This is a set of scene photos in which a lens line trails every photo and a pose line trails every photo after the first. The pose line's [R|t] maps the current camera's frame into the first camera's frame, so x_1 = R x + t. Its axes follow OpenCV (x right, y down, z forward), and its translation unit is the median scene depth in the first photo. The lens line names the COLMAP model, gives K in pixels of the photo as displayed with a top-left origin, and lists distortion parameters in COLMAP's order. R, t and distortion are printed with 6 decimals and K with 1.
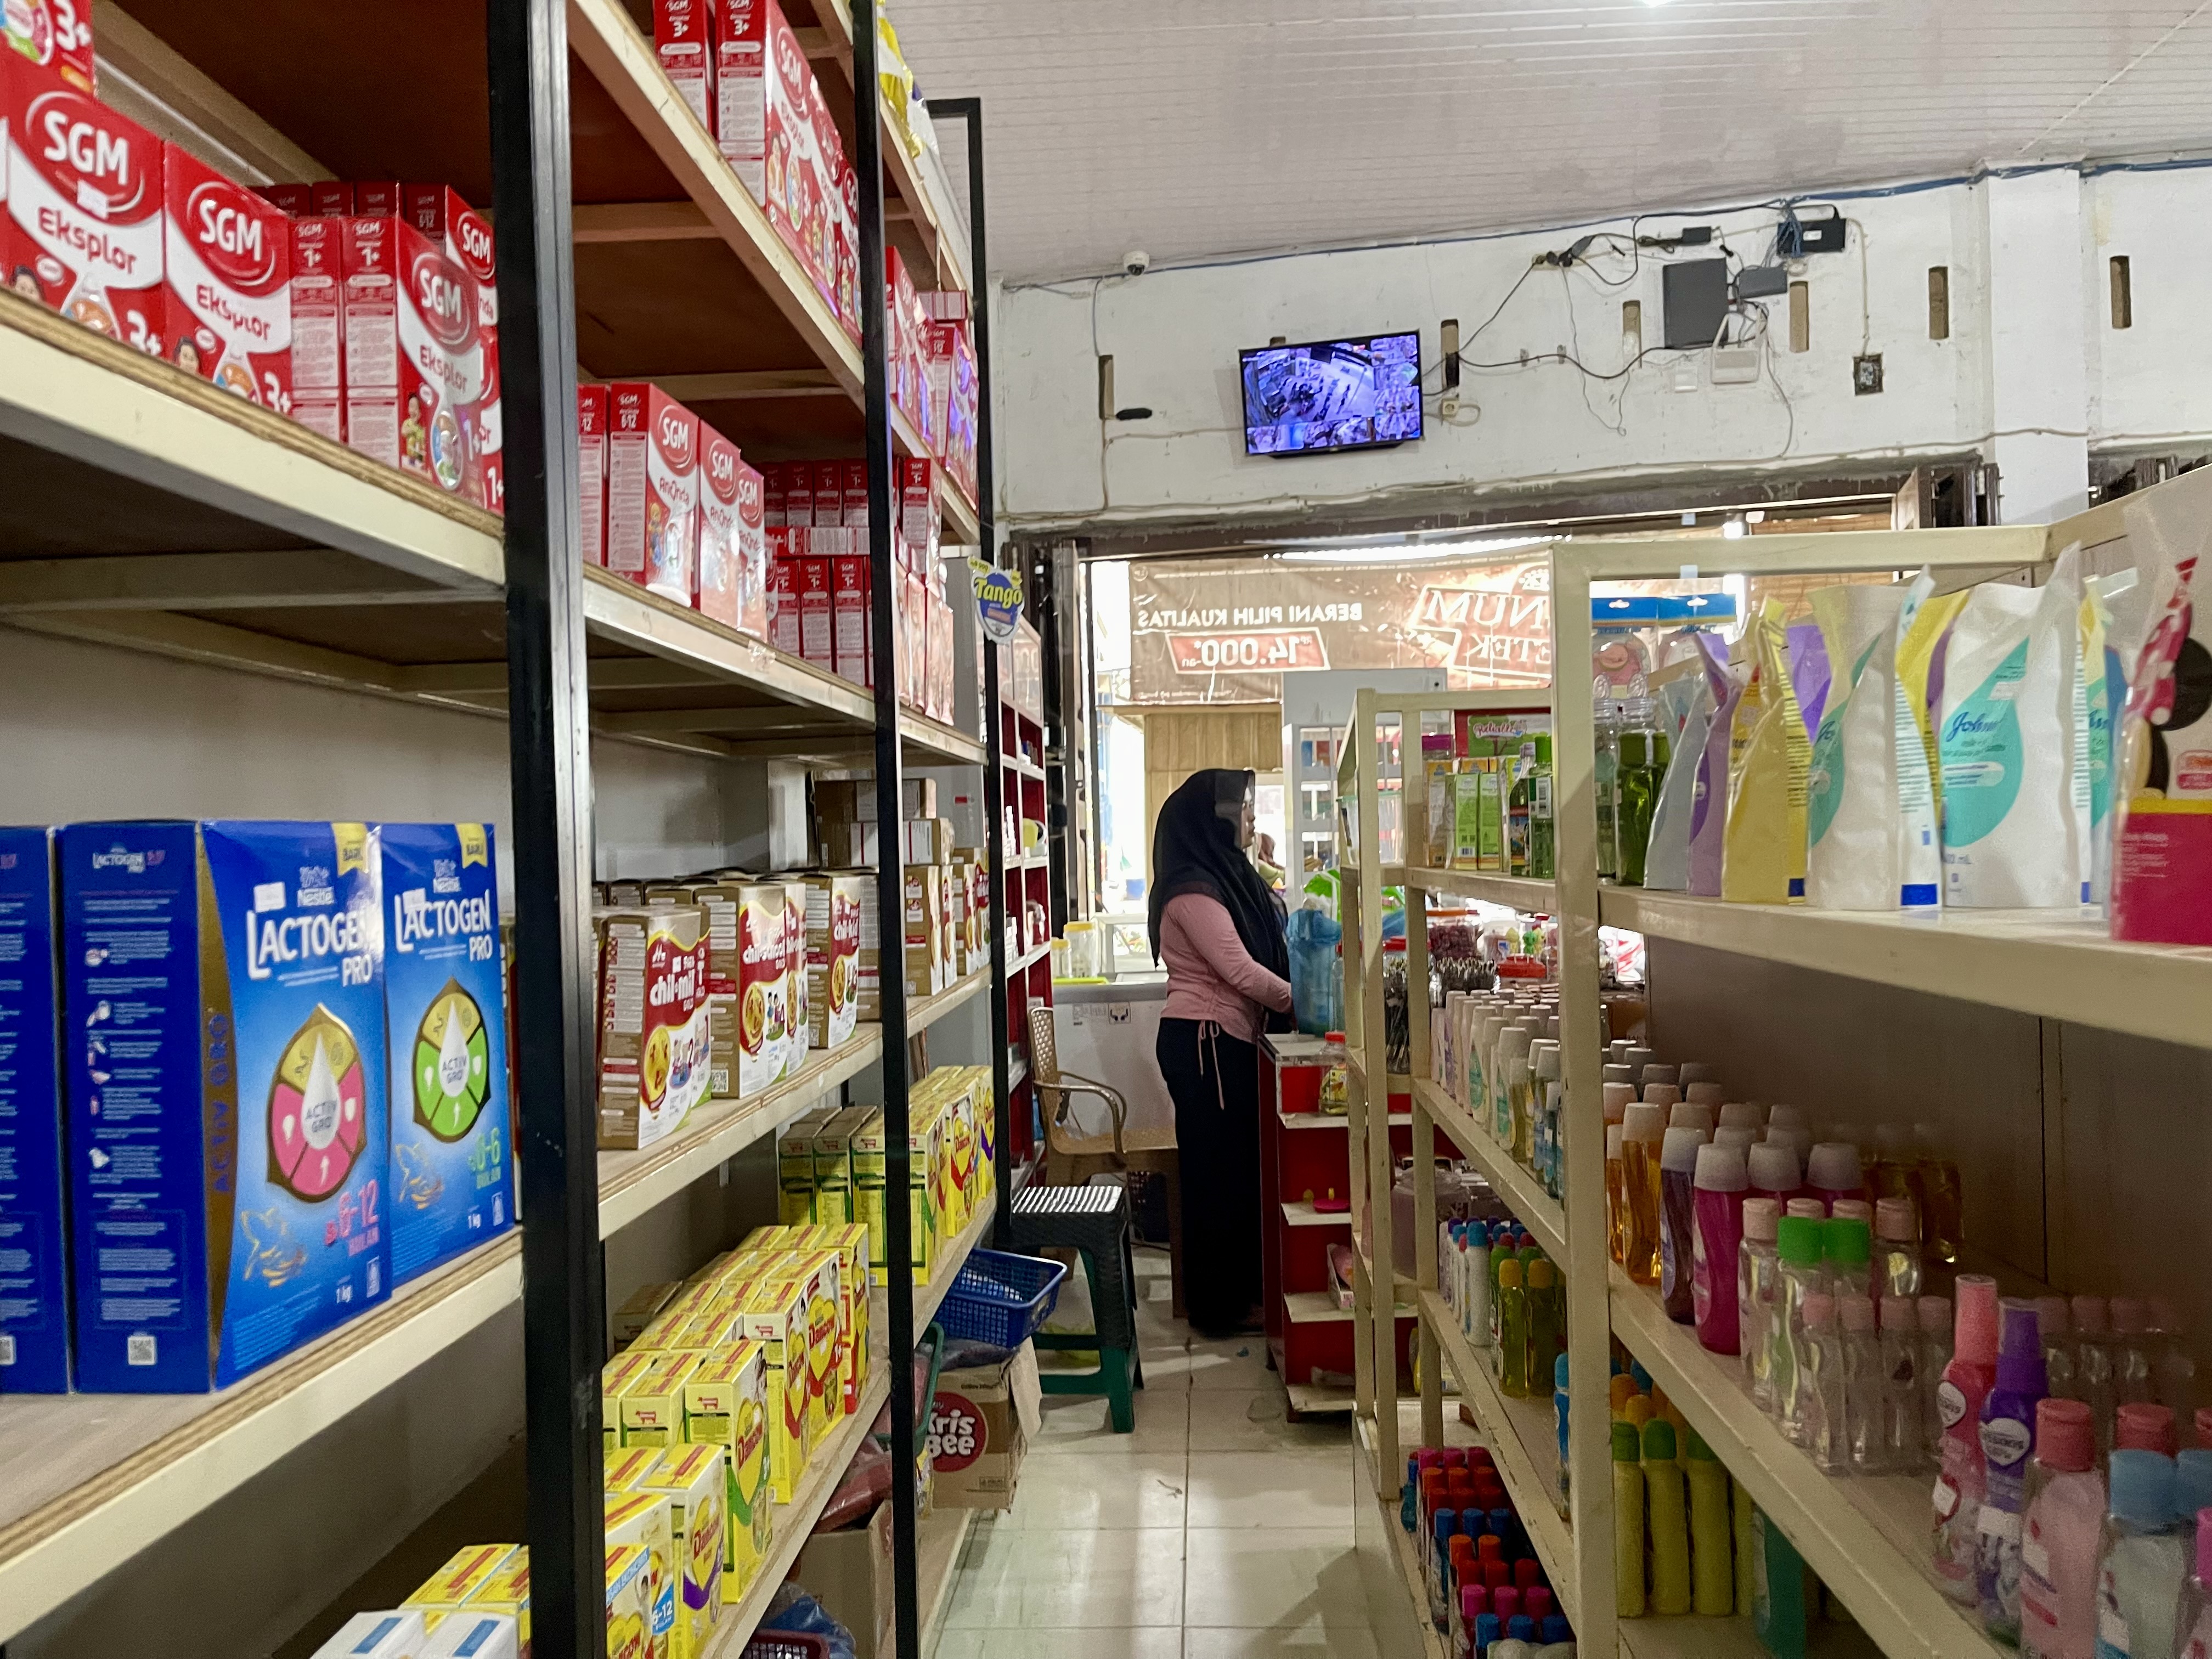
lens RADIAL K [[1660.8, 0, 1116.0], [0, 1660.8, 844.1], [0, 0, 1]] dist [0.076584, -0.114701]
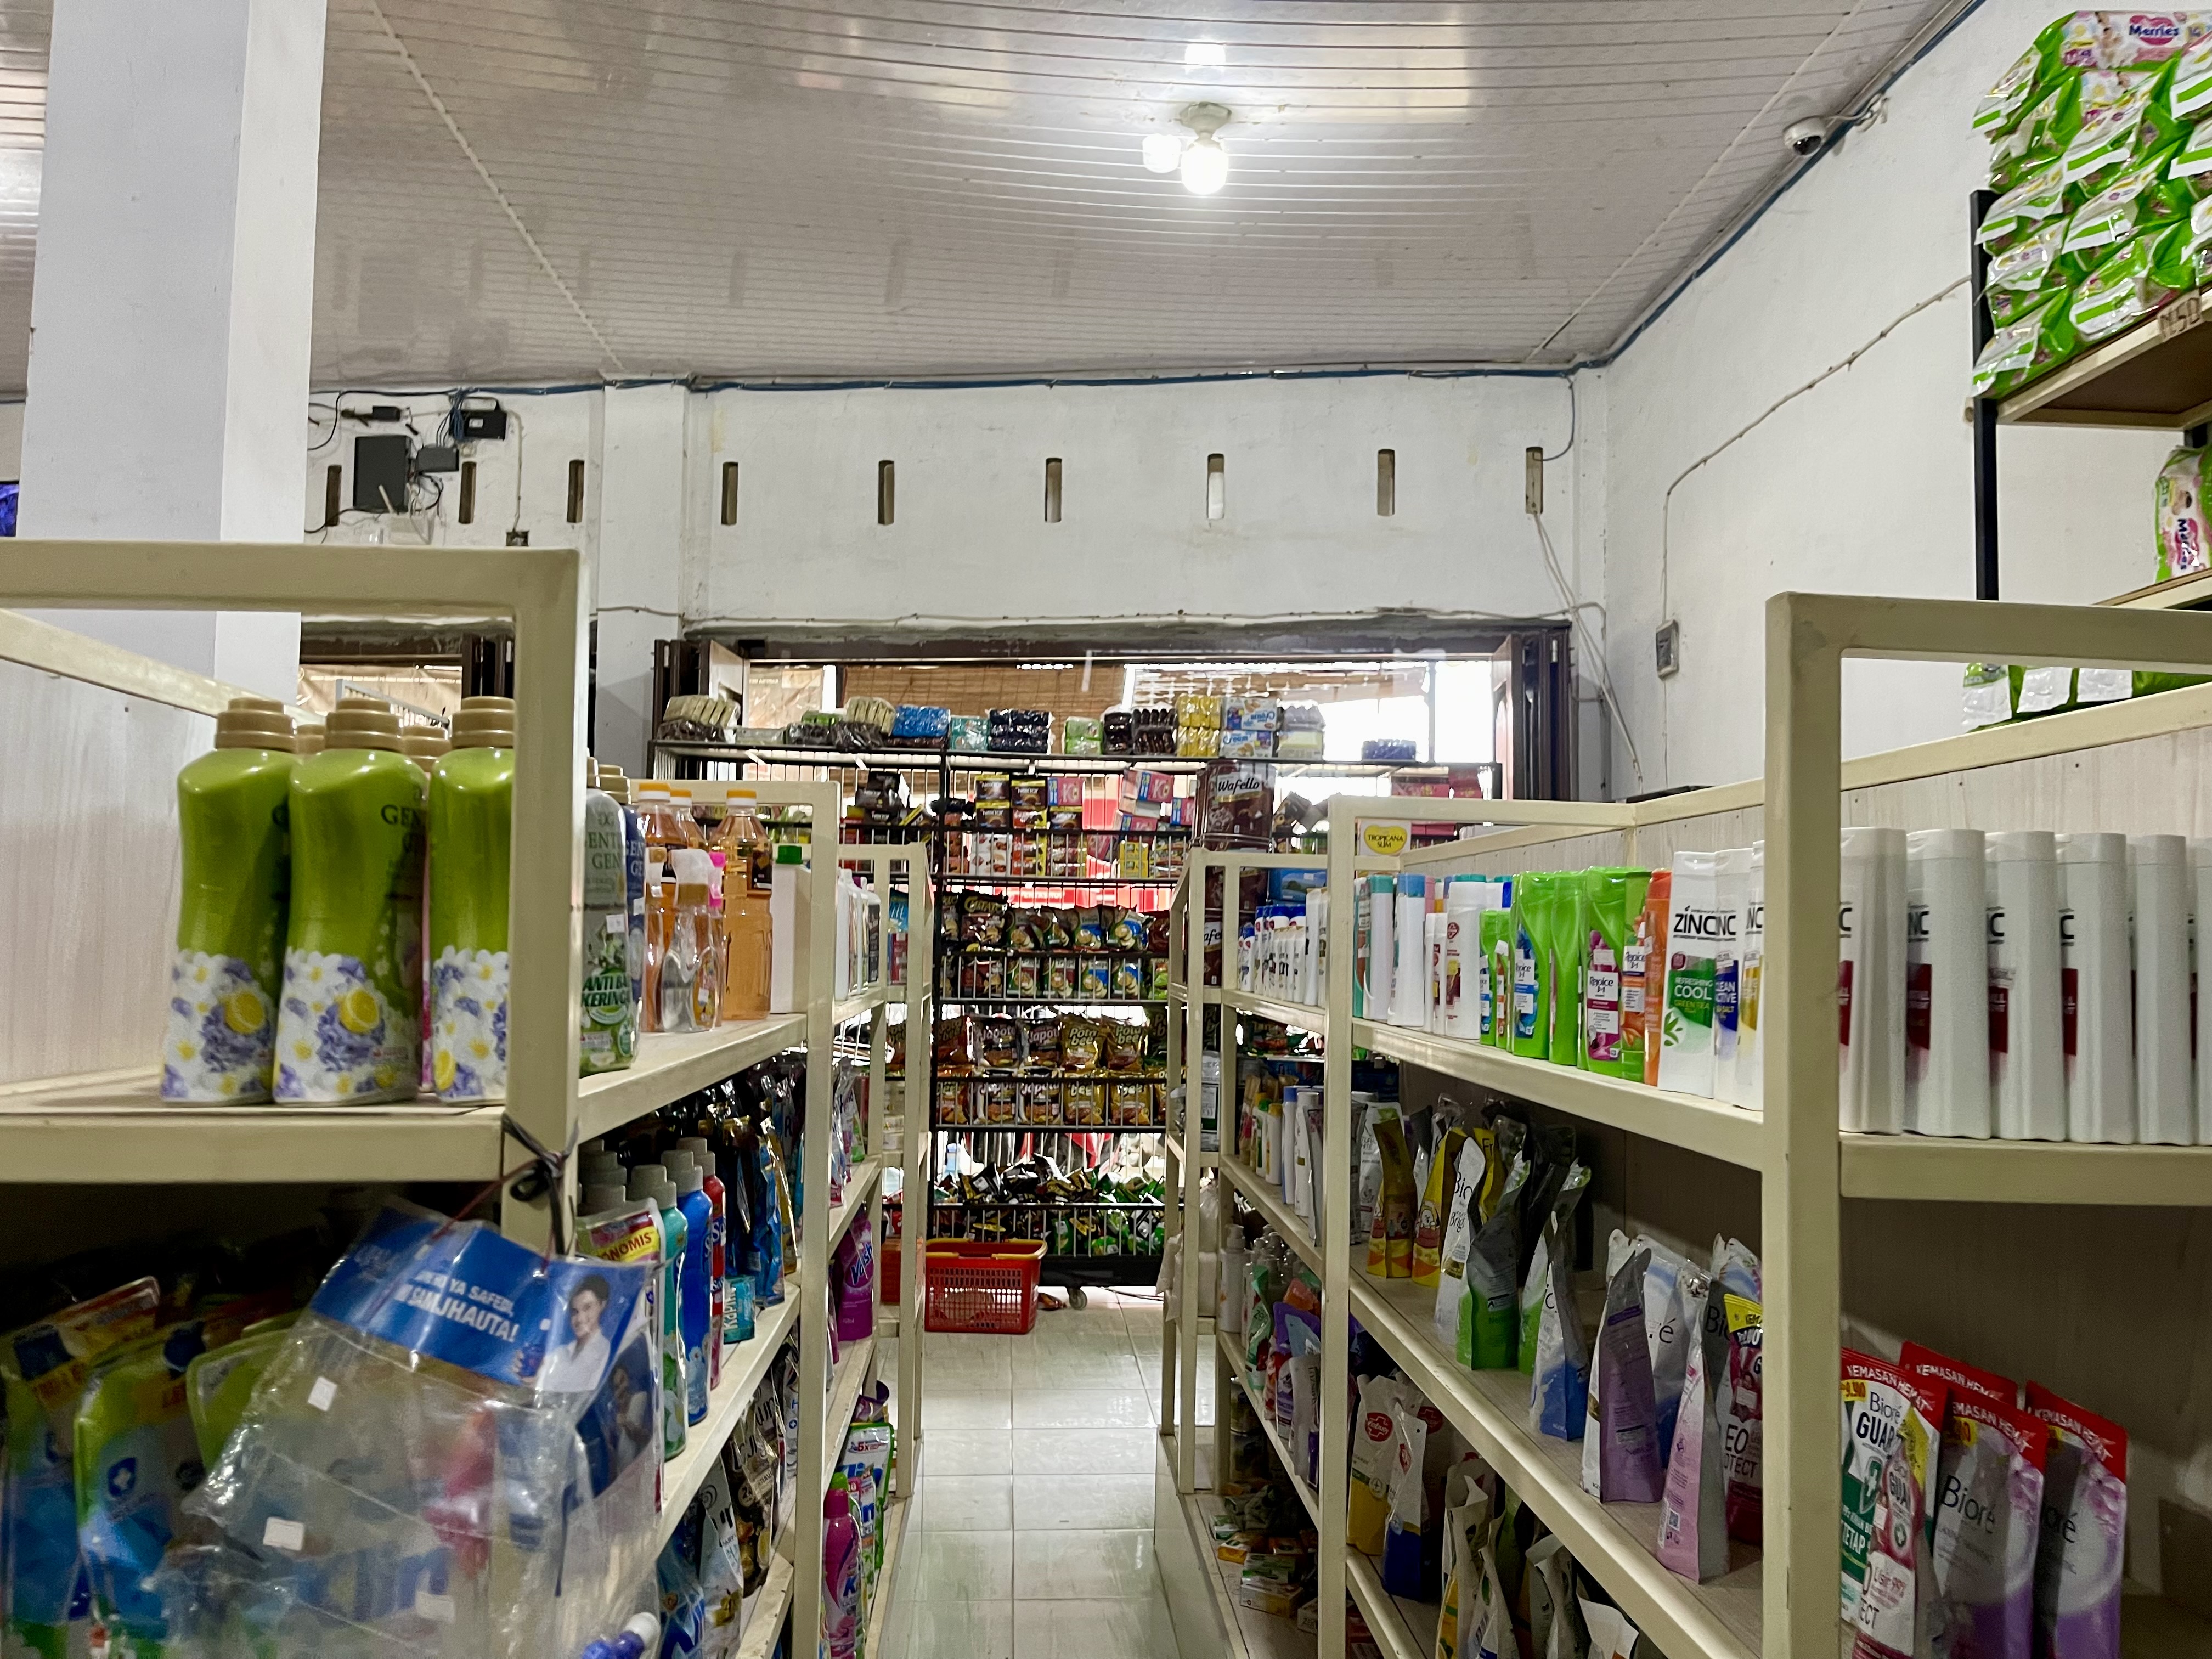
lens RADIAL K [[1631.4, 0, 1106.0], [0, 1631.4, 829.5], [0, 0, 1]] dist [-0.001721, 0.085812]
pose [[0.992674, 0.054659, 0.107753, 0.701646], [-0.047392, 0.996499, -0.068881, -0.033073], [-0.111141, 0.063270, 0.991789, -0.114562]]
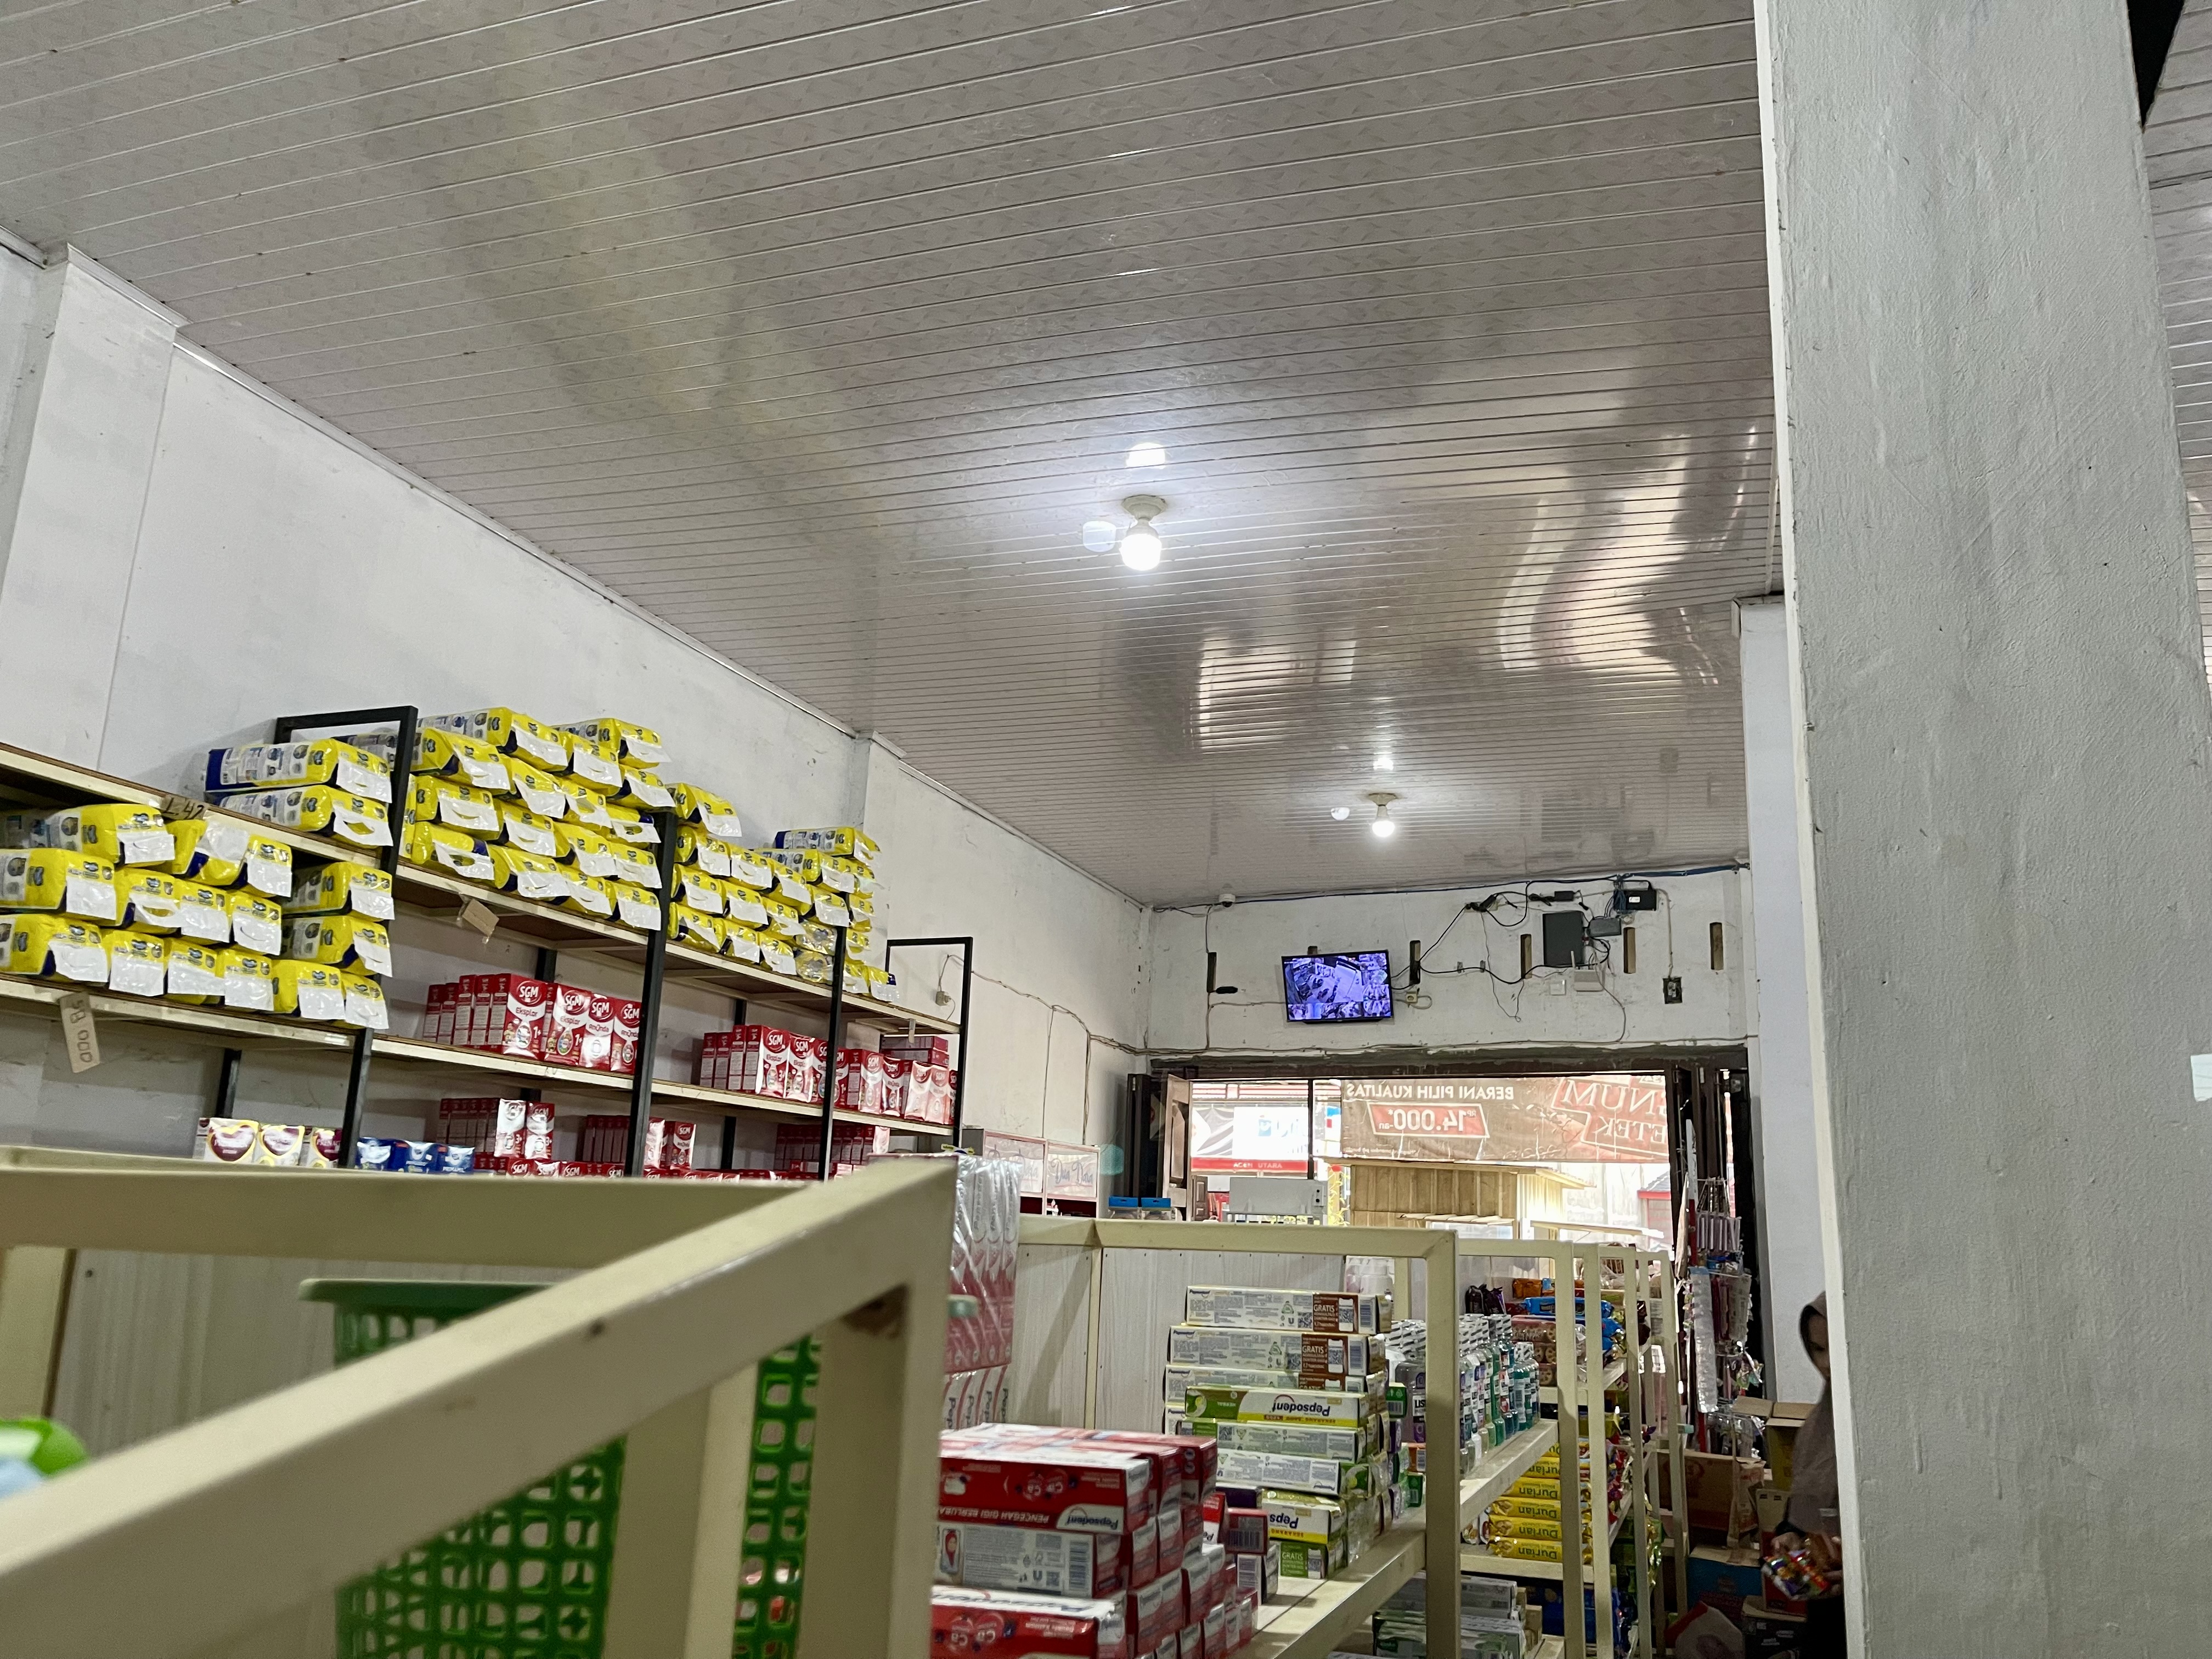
lens RADIAL K [[1660.8, 0, 1116.0], [0, 1660.8, 844.1], [0, 0, 1]] dist [0.076584, -0.114701]
pose [[0.957259, -0.004292, -0.289200, 0.386510], [-0.062128, 0.973498, -0.220093, -0.042600], [0.282480, 0.228654, 0.931624, -0.552117]]
